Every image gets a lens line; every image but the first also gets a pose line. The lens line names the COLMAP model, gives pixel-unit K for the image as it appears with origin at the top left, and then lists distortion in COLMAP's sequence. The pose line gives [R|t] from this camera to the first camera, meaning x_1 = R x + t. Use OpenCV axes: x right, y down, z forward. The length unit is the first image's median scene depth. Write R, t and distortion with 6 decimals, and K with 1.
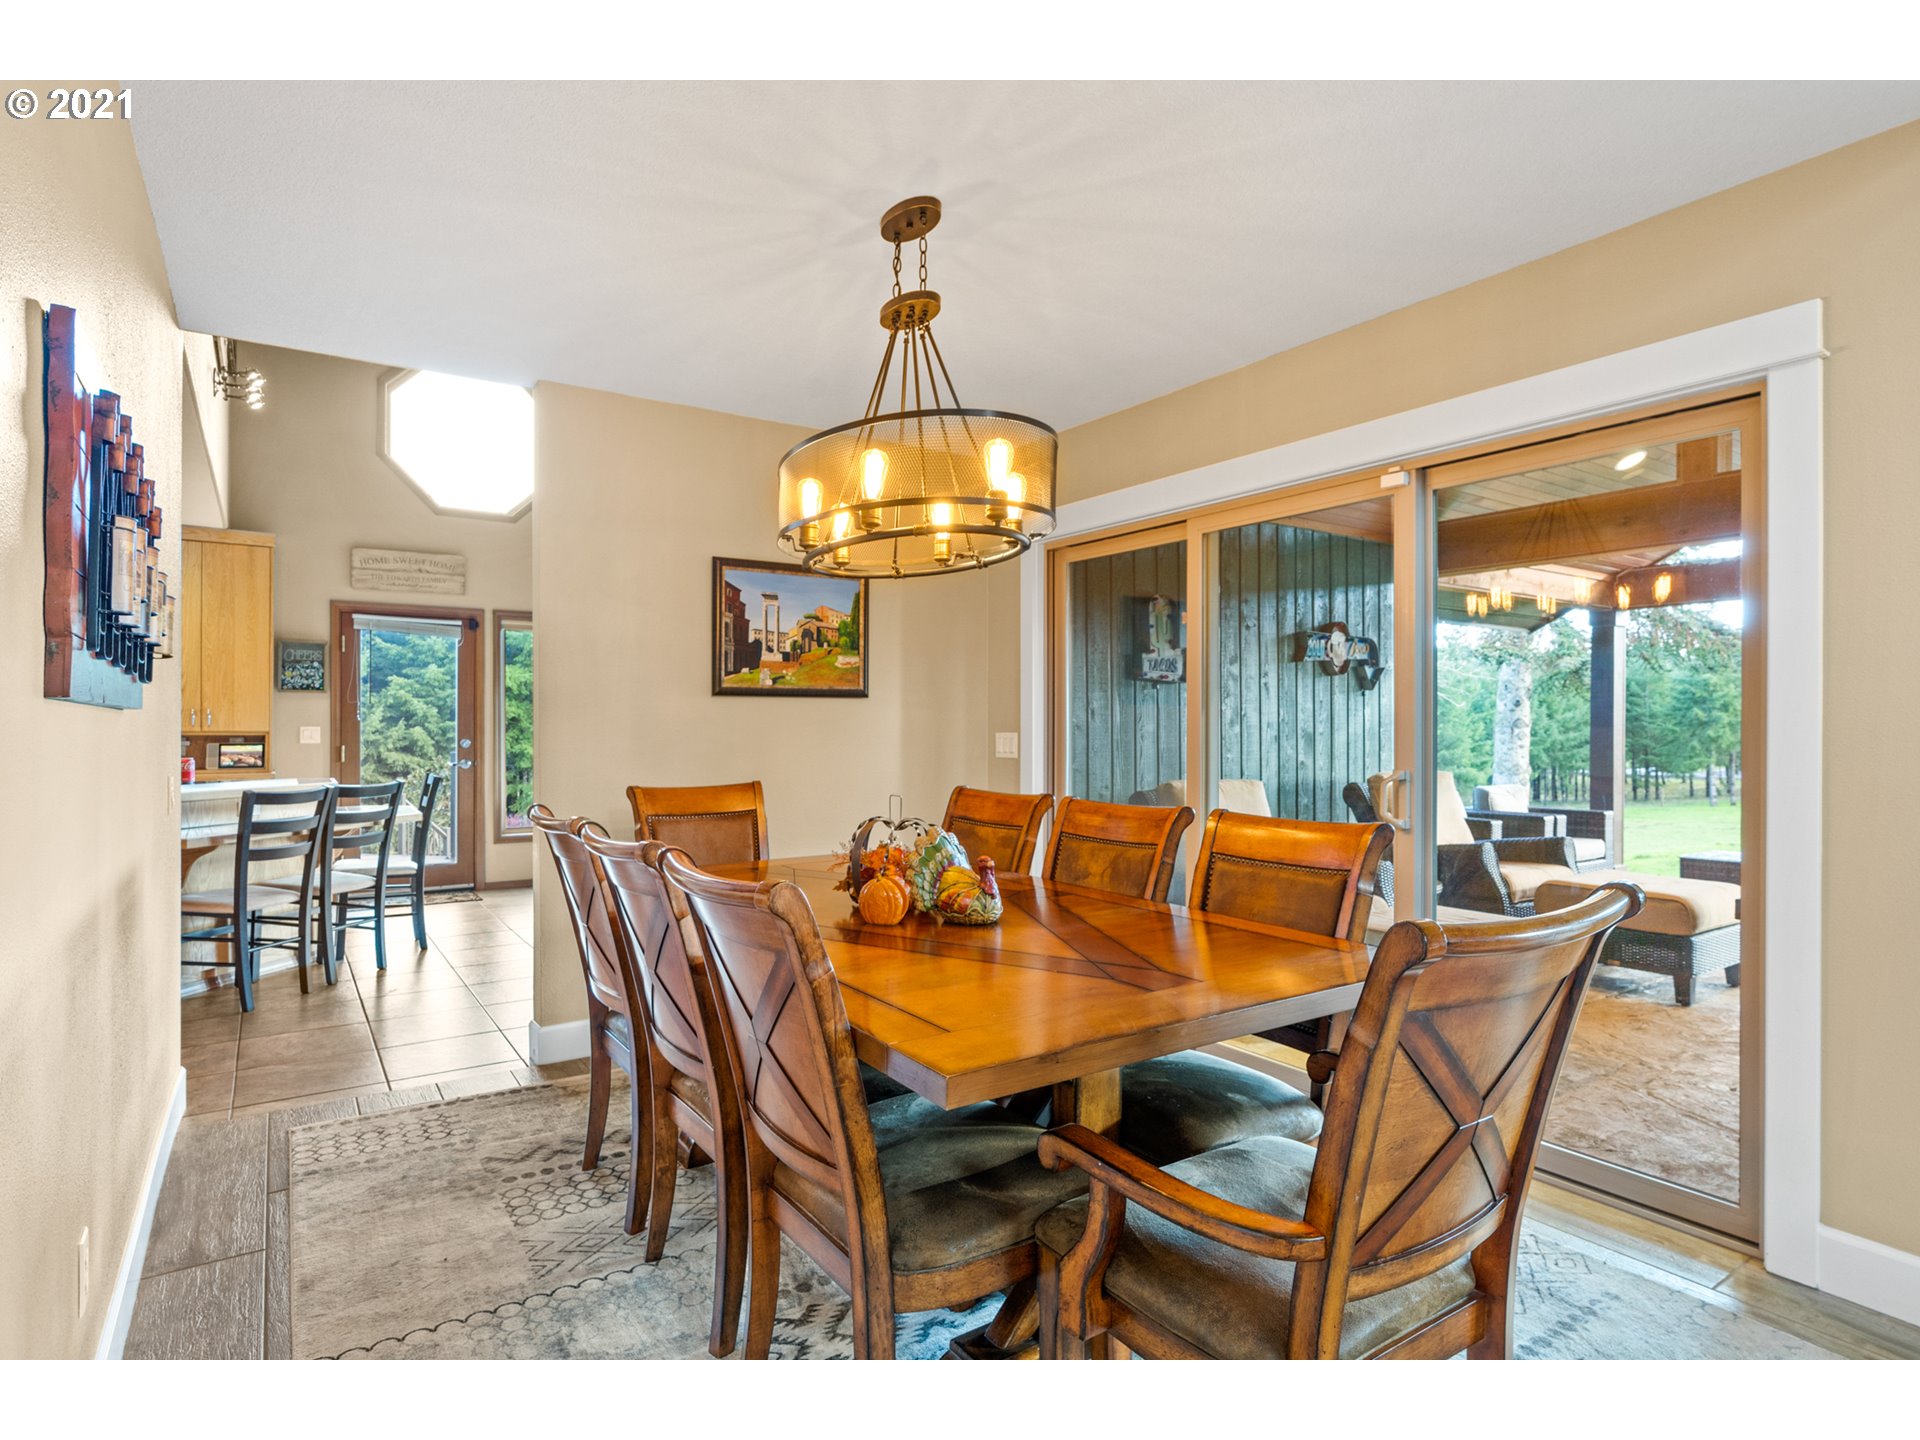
lens RADIAL K [[1027.5, 0, 969.4], [0, 1027.5, 729.8], [0, 0, 1]] dist [-0.006382, 0.000944]
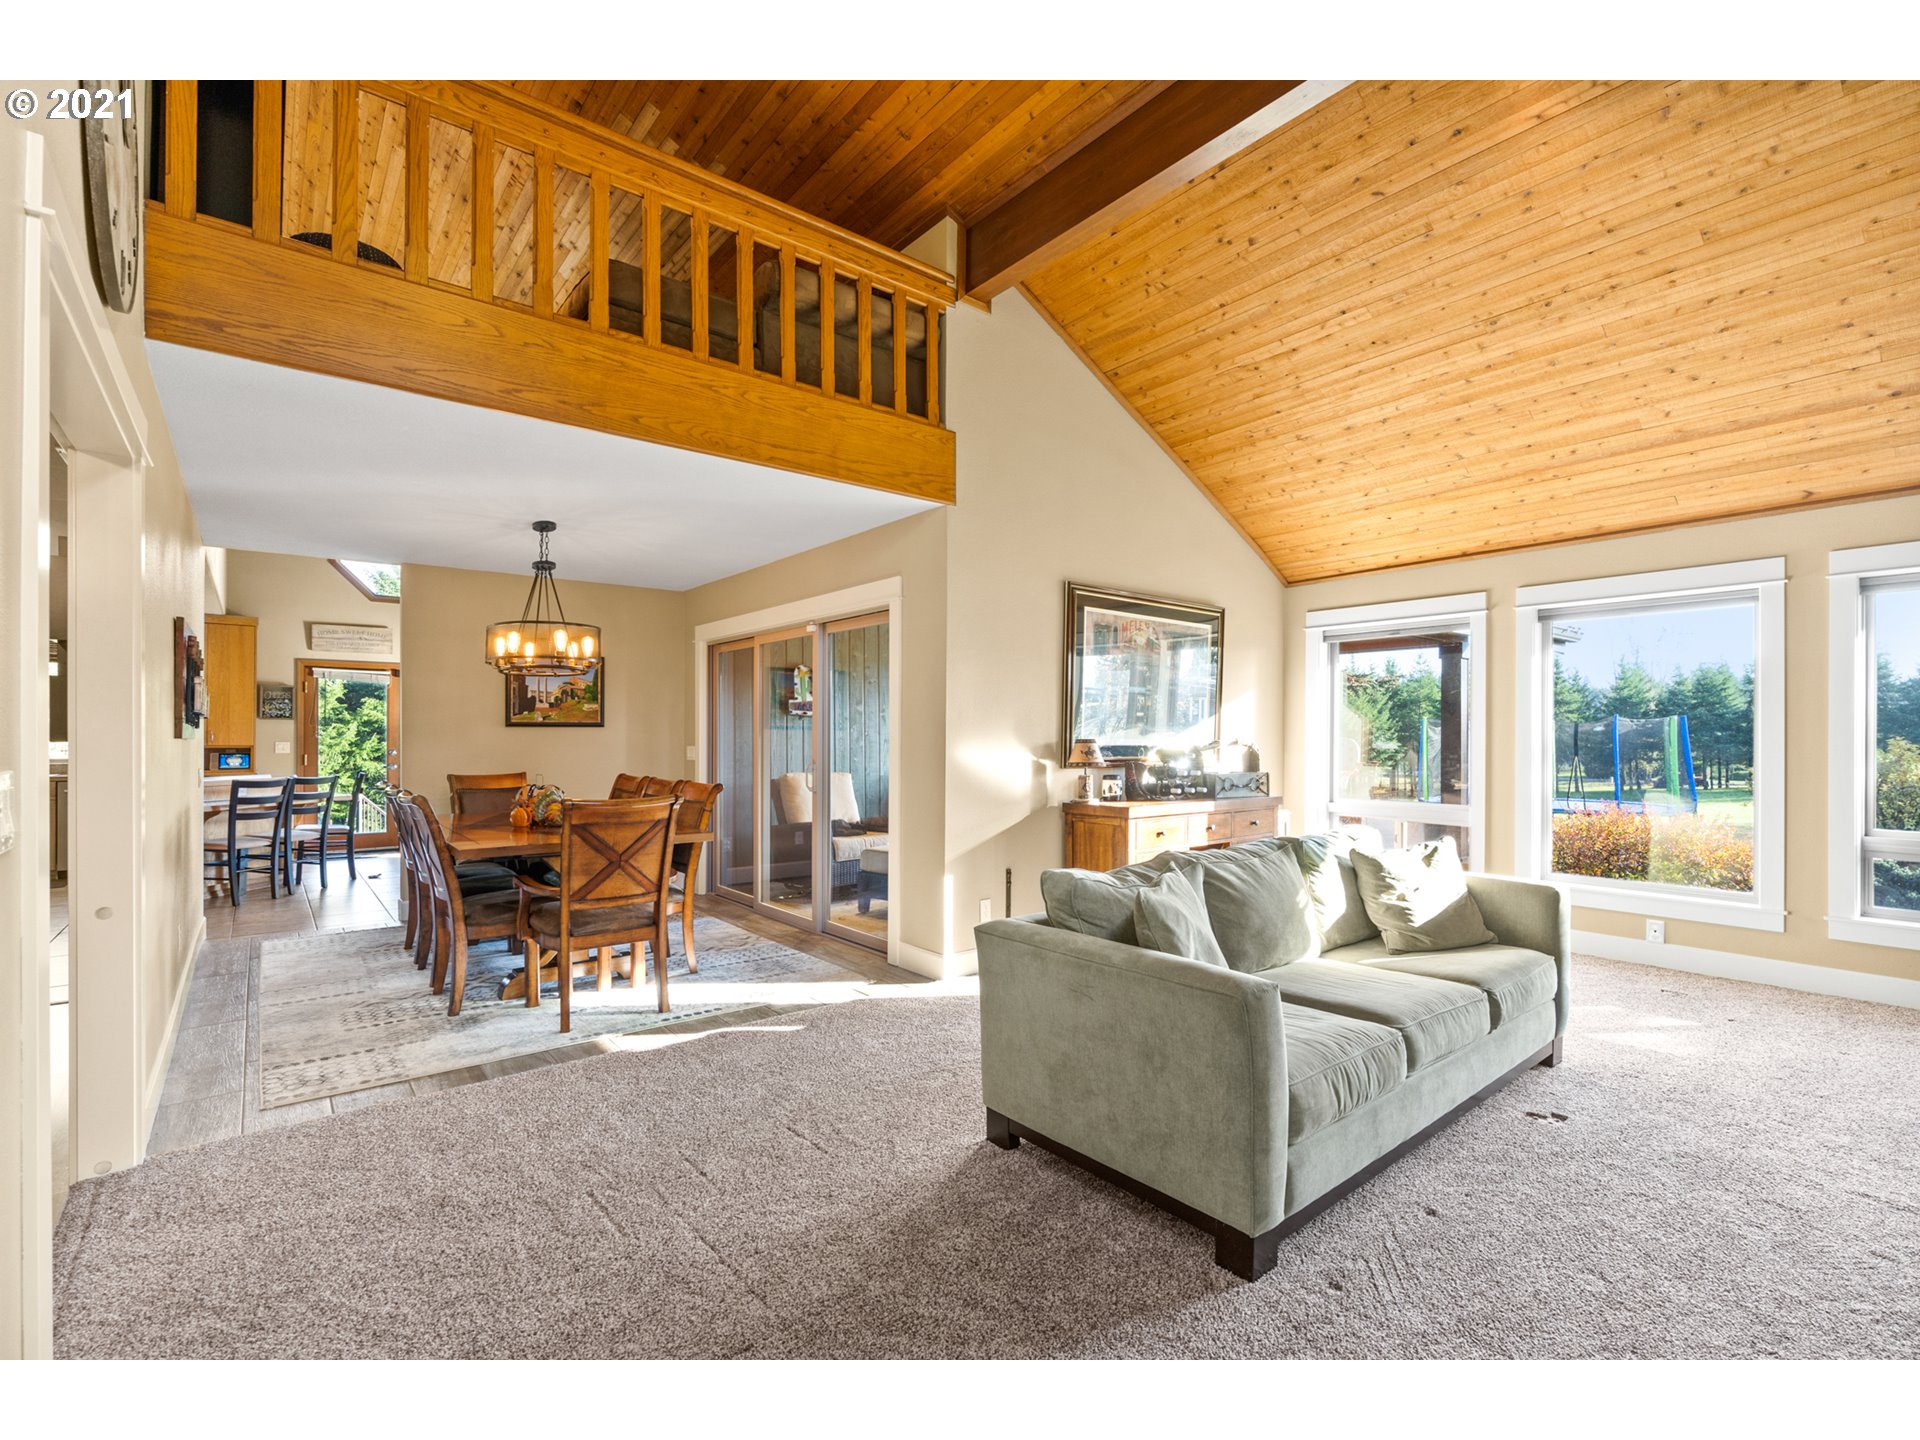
lens RADIAL K [[874.0, 0, 964.4], [0, 874.0, 735.5], [0, 0, 1]] dist [-0.007640, 0.004049]
pose [[0.996532, 0.000325, 0.083213, 0.320266], [0.000290, 0.999973, -0.007375, -0.003781], [-0.083213, 0.007374, 0.996504, -0.462207]]
